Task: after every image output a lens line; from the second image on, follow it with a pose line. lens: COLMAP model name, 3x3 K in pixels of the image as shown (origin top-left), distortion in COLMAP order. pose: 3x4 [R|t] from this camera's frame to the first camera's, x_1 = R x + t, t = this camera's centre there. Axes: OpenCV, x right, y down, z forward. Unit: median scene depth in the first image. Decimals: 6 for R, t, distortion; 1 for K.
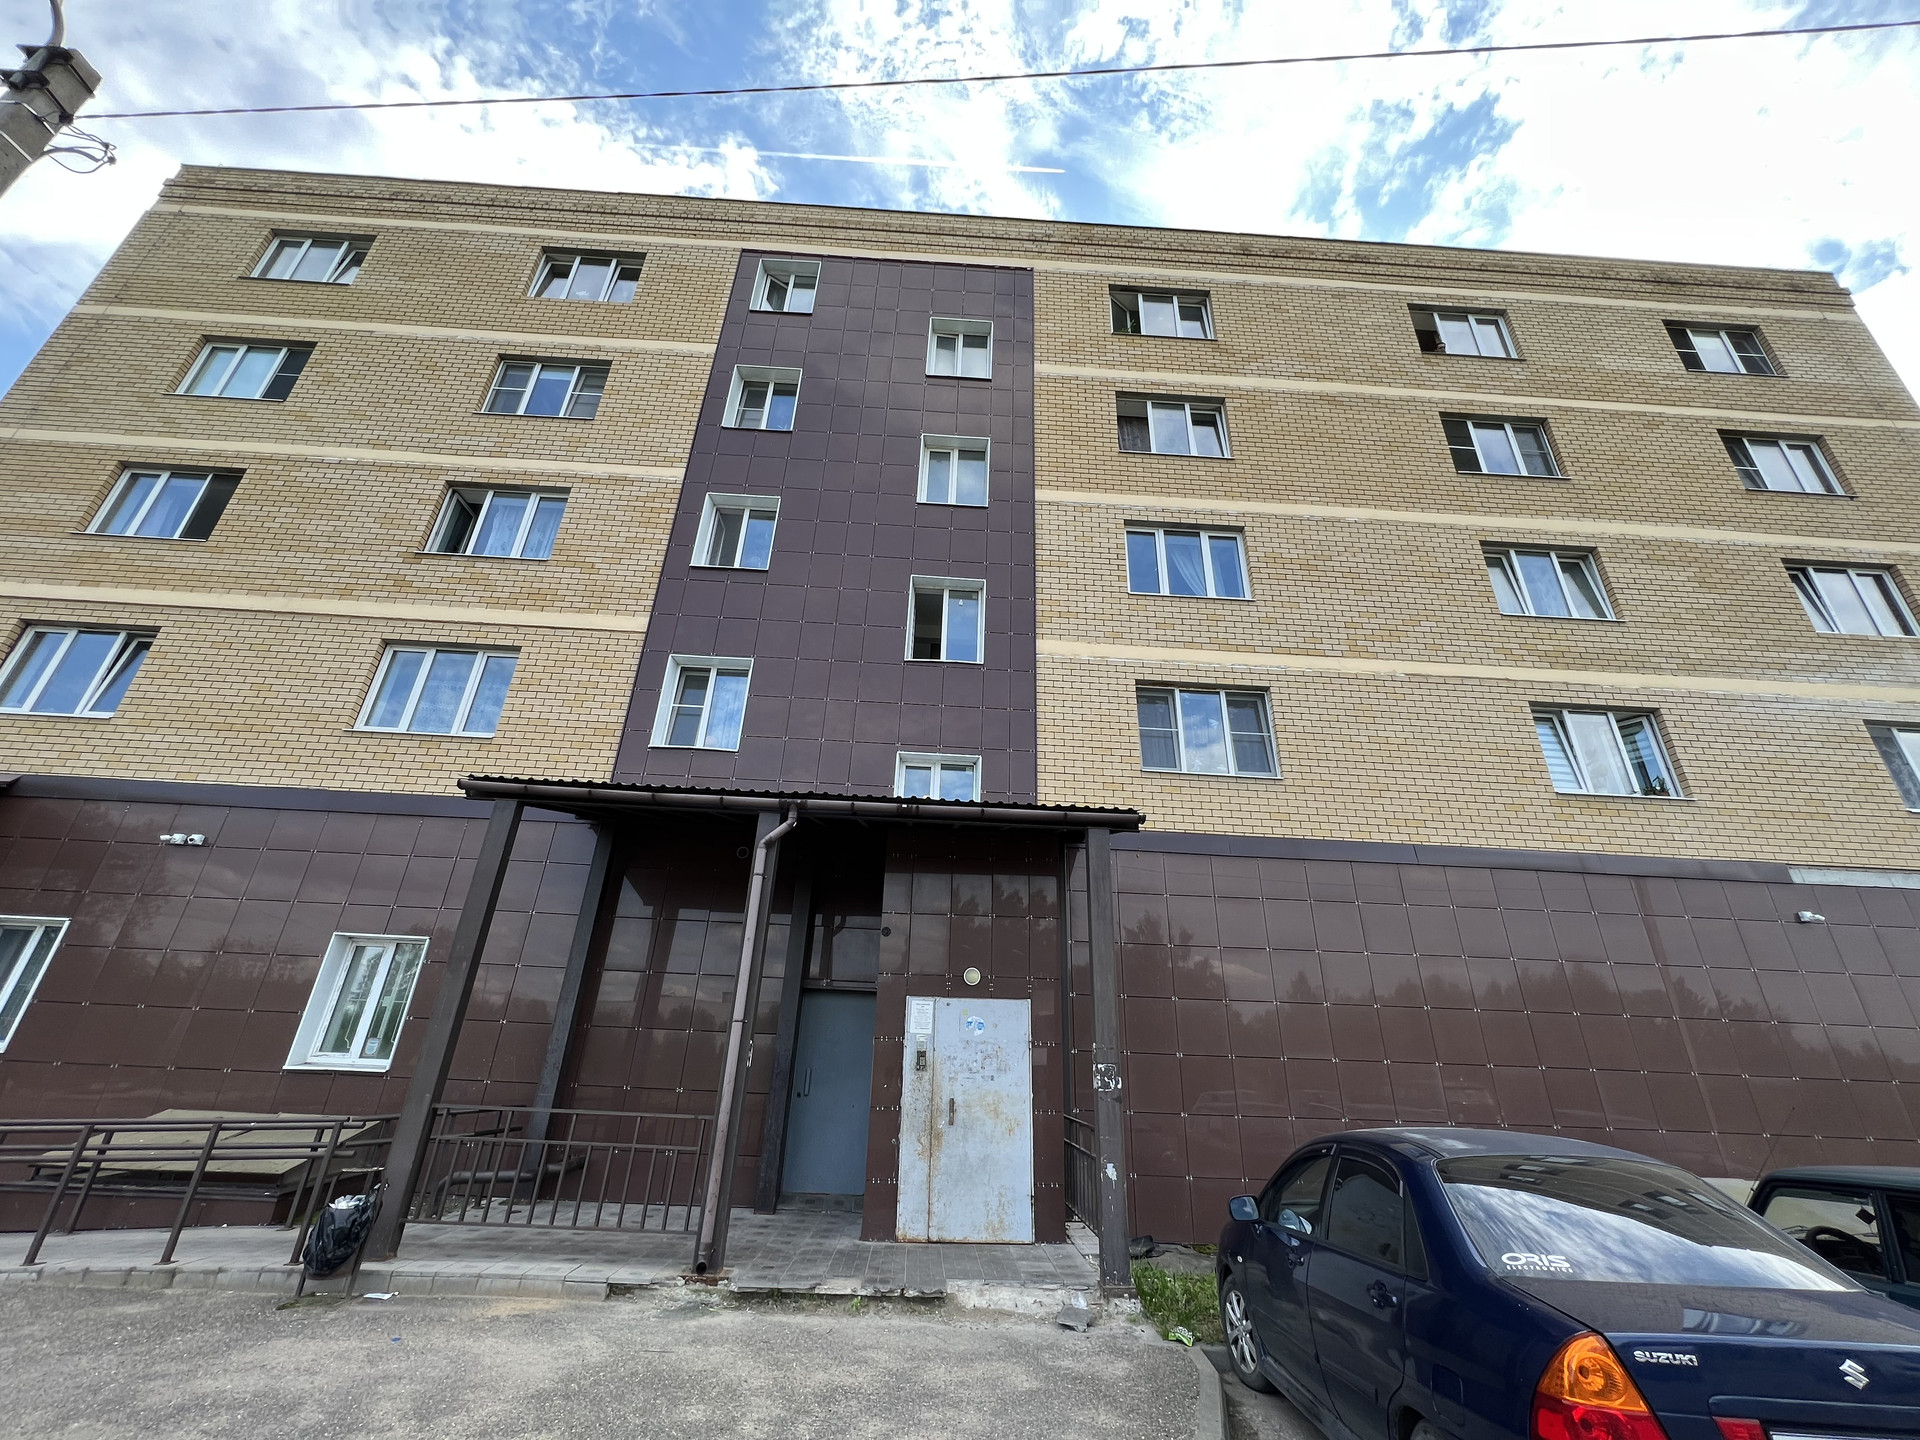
lens RADIAL K [[773.8, 0, 958.3], [0, 773.8, 707.8], [0, 0, 1]] dist [-0.003113, 0.001111]
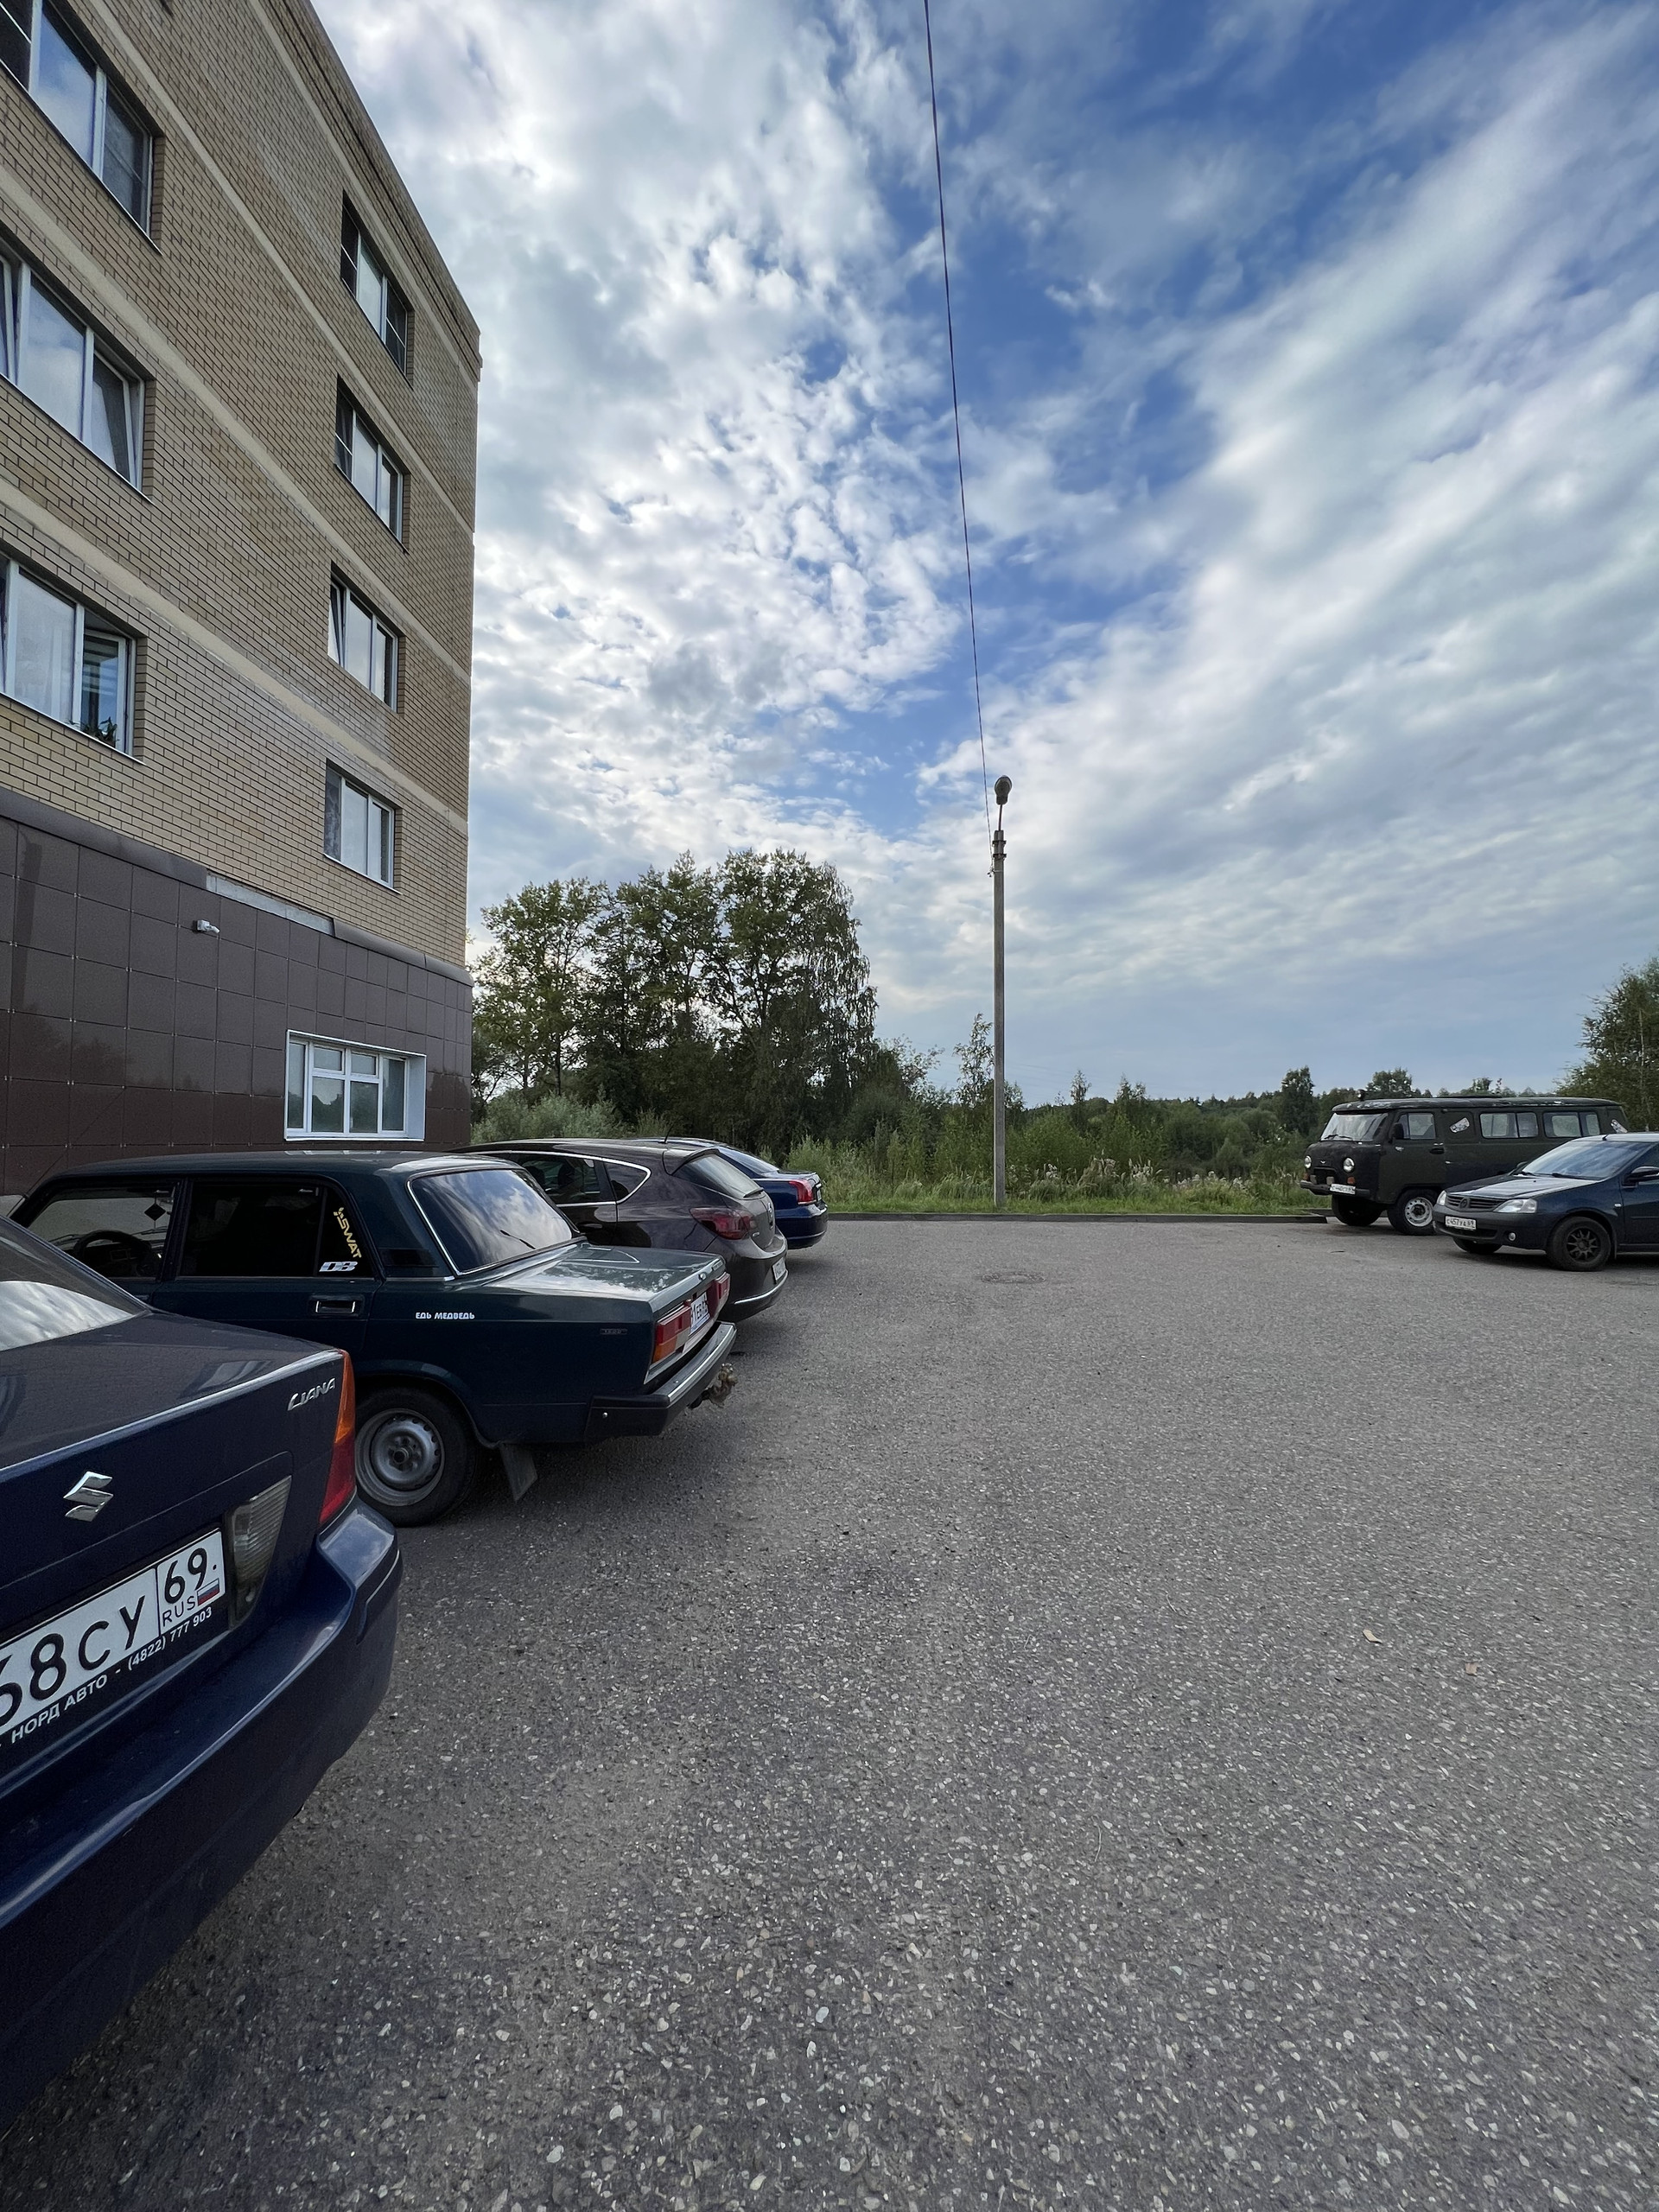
lens RADIAL K [[891.5, 0, 826.5], [0, 891.5, 1105.3], [0, 0, 1]] dist [-0.003113, 0.001111]
pose [[0.118057, 0.003483, 0.993001, 0.136833], [-0.422965, 0.904921, 0.047112, 0.088649], [-0.898423, -0.425566, 0.108305, 0.129297]]
